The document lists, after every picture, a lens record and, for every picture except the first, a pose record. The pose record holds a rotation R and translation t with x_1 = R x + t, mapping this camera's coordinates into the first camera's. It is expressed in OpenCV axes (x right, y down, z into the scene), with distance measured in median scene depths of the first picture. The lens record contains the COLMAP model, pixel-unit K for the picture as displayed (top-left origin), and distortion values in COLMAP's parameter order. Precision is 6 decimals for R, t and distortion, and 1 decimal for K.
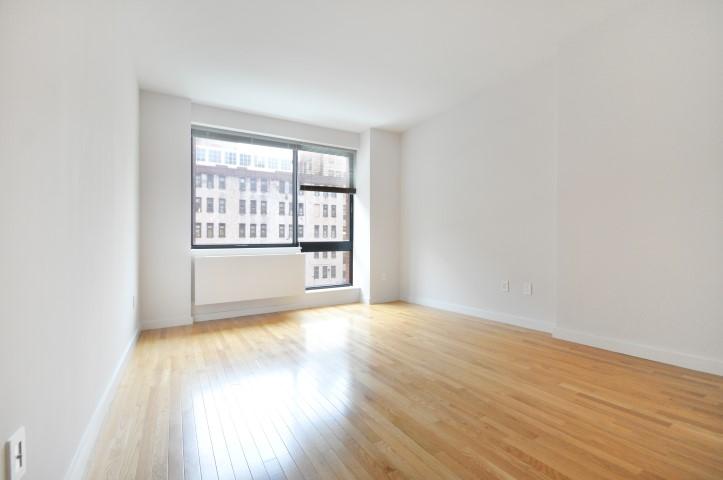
lens RADIAL K [[324.3, 0, 366.3], [0, 324.3, 249.4], [0, 0, 1]] dist [-0.002928, -0.000694]
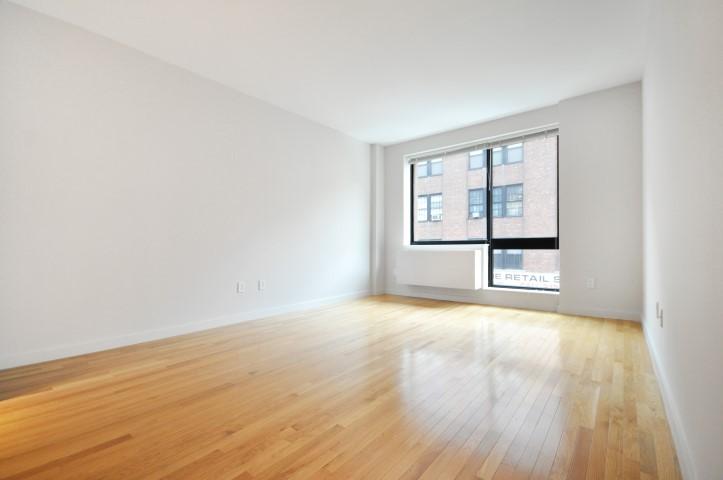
lens RADIAL K [[324.3, 0, 366.3], [0, 324.3, 249.4], [0, 0, 1]] dist [-0.002928, -0.000694]
pose [[0.360989, 0.026149, -0.932203, 0.661292], [-0.012954, 0.999651, 0.023025, -0.007619], [0.932480, 0.003764, 0.361202, 0.278380]]
